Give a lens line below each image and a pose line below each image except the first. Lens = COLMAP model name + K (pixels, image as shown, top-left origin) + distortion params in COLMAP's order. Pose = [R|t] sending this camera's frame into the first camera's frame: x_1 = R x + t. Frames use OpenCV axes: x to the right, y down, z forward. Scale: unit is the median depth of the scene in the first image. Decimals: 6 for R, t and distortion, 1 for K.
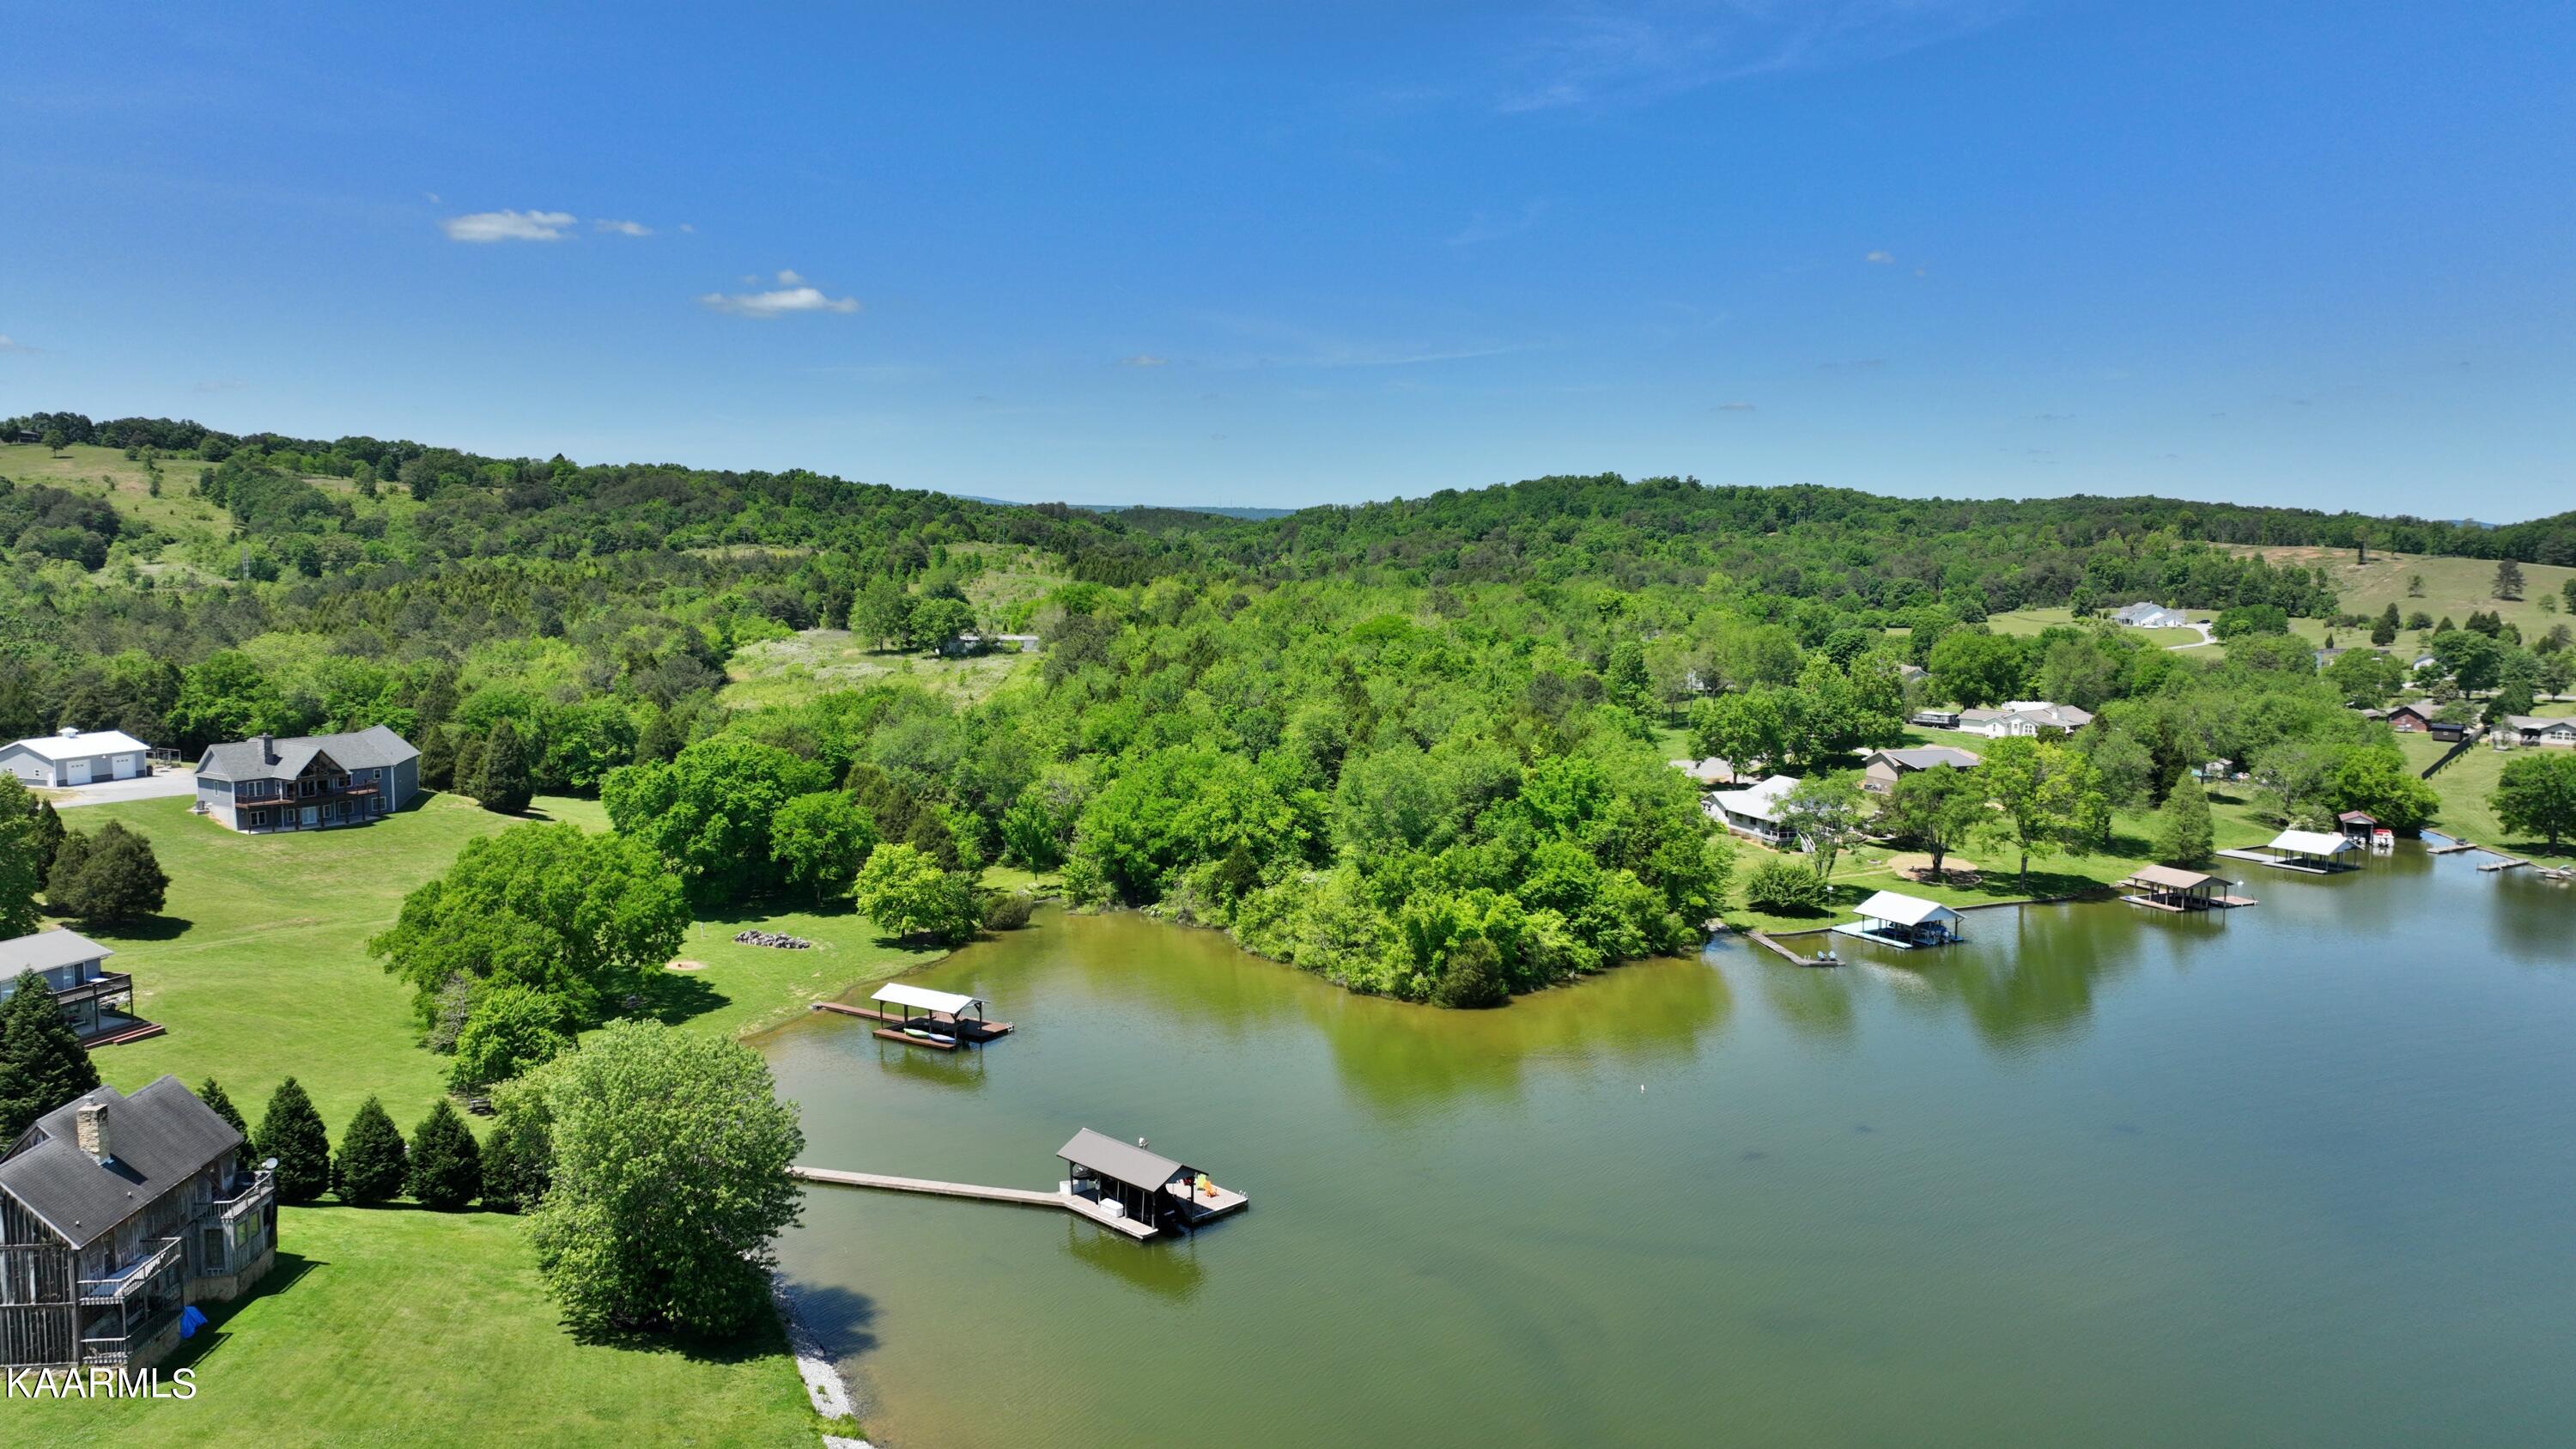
lens RADIAL K [[1824.9, 0, 1296.3], [0, 1824.9, 738.1], [0, 0, 1]] dist [-0.005577, 0.025340]
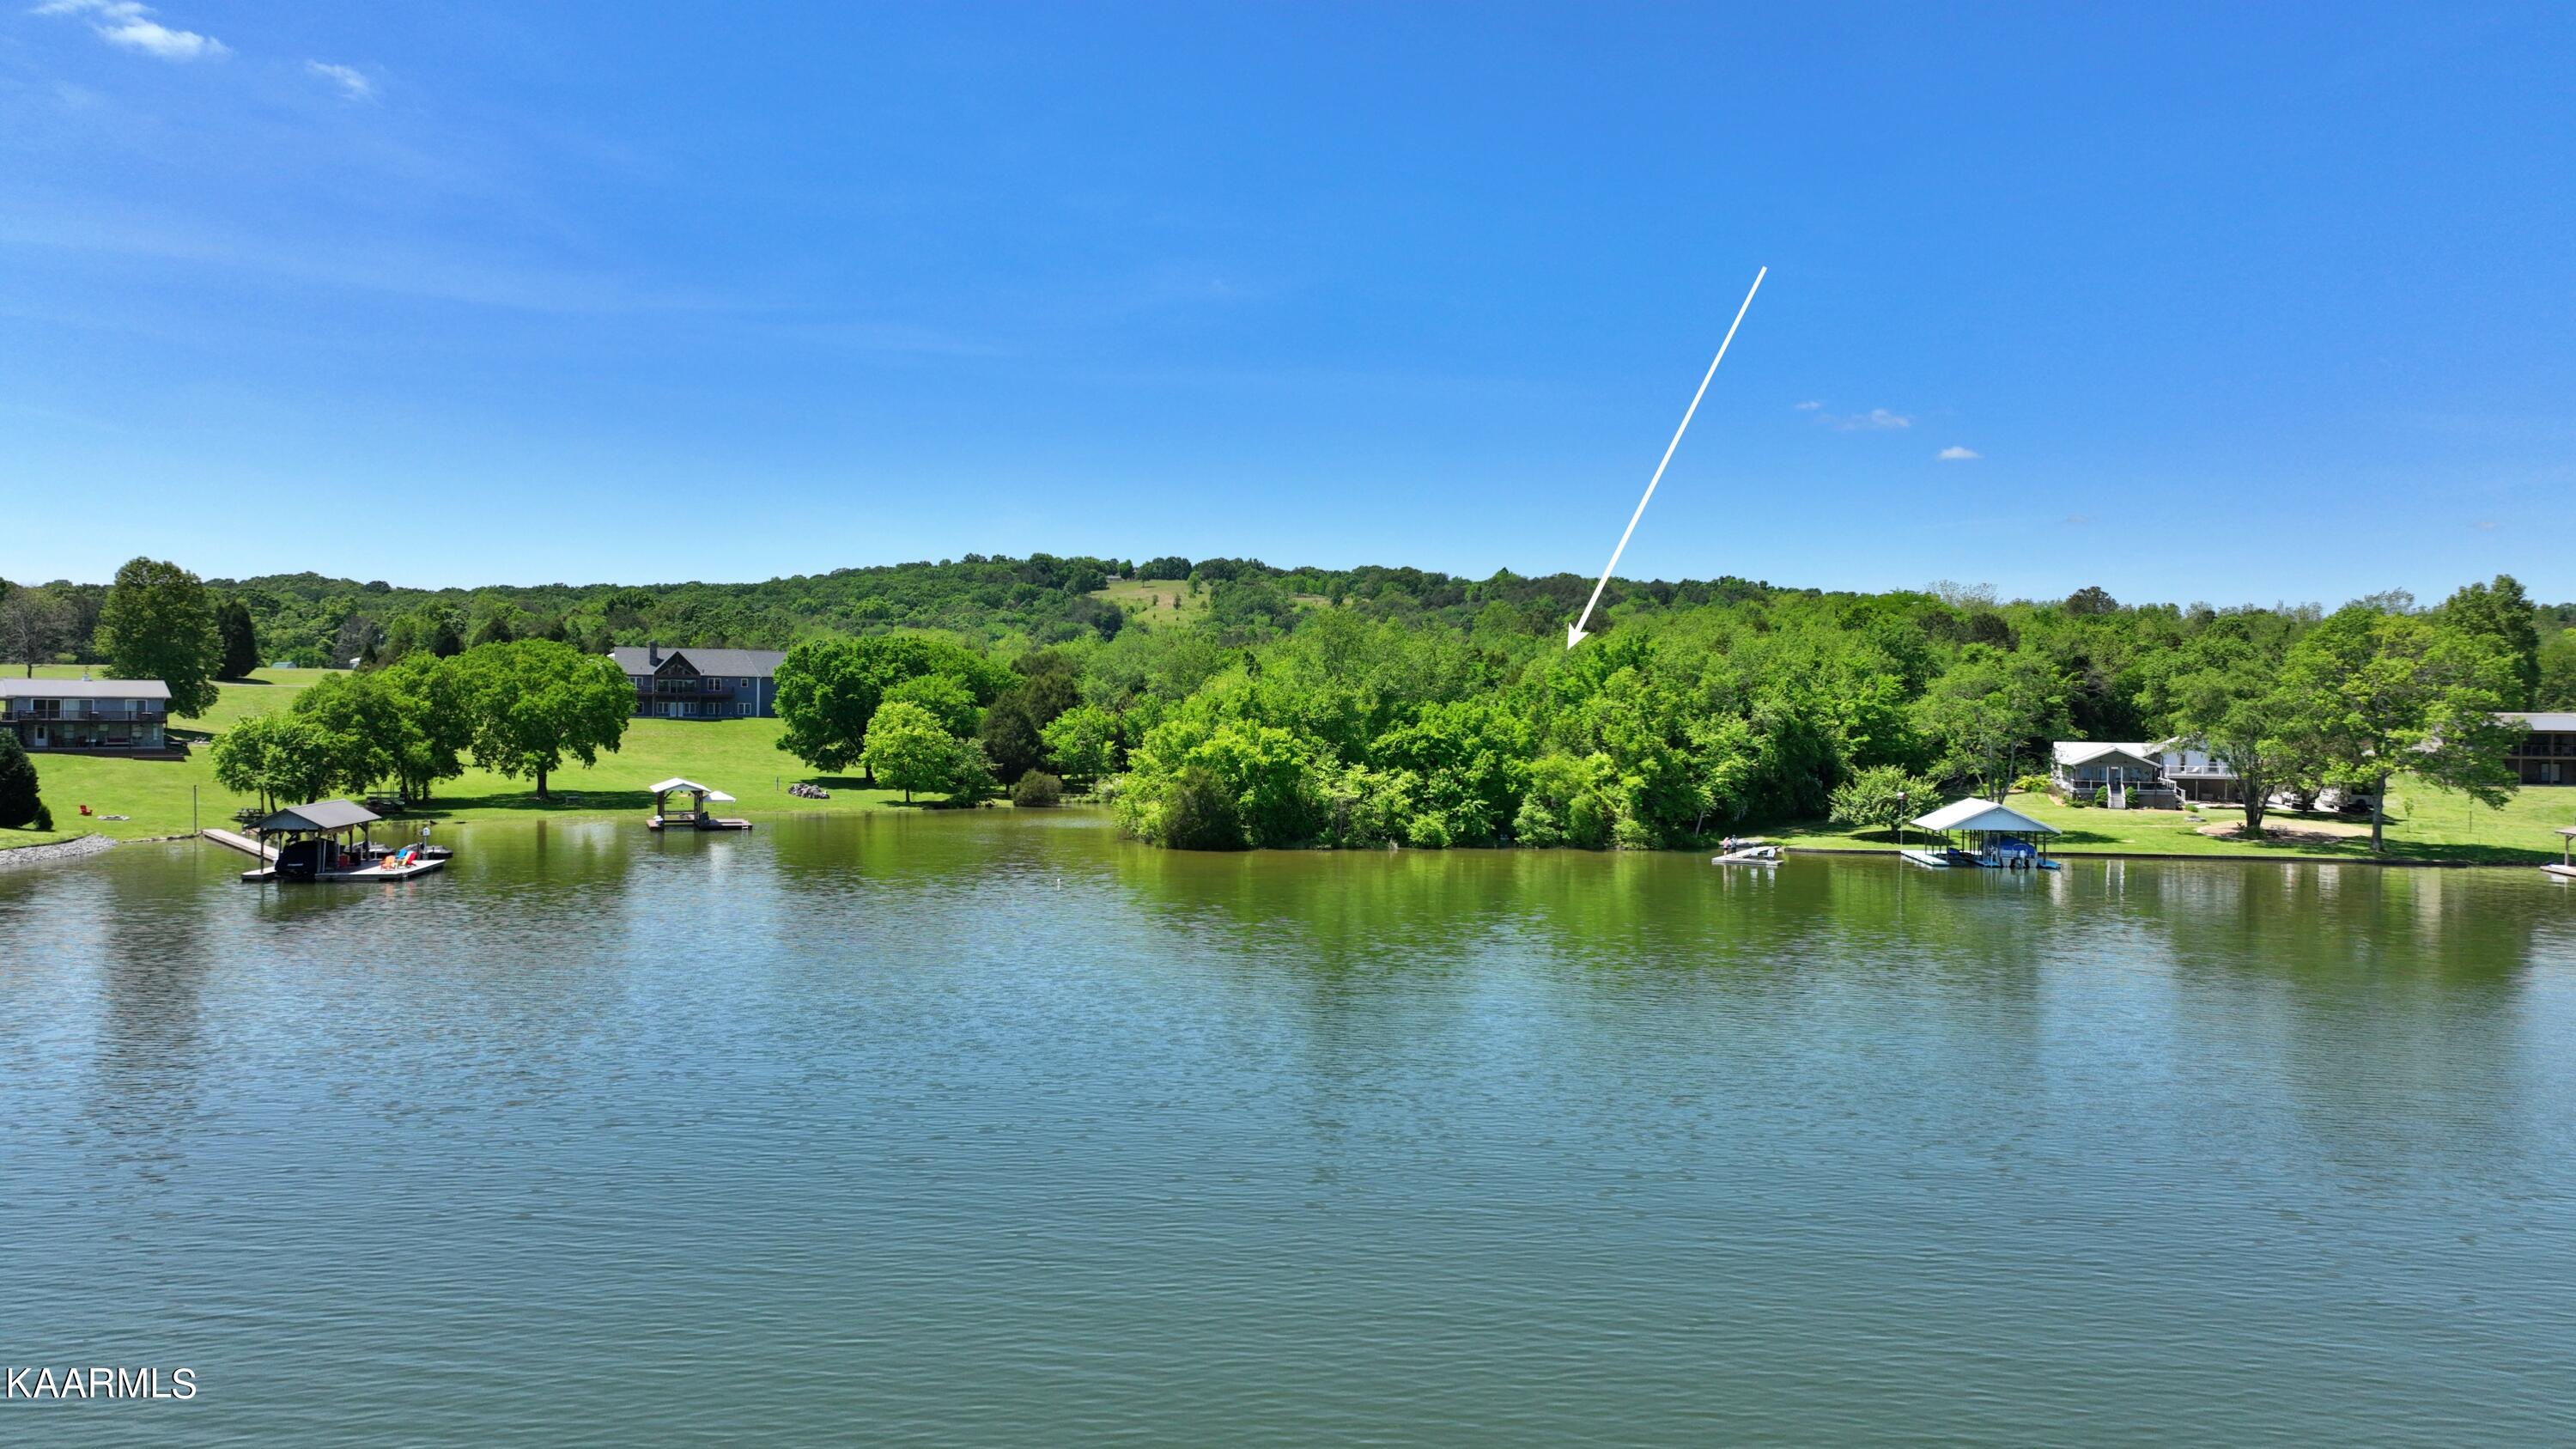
lens RADIAL K [[1840.0, 0, 1277.1], [0, 1840.0, 724.8], [0, 0, 1]] dist [-0.007721, -0.000308]
pose [[0.805568, 0.009373, -0.592429, 0.469729], [-0.070268, 0.994330, -0.079816, 0.116638], [0.588322, 0.105926, 0.801659, 0.259215]]
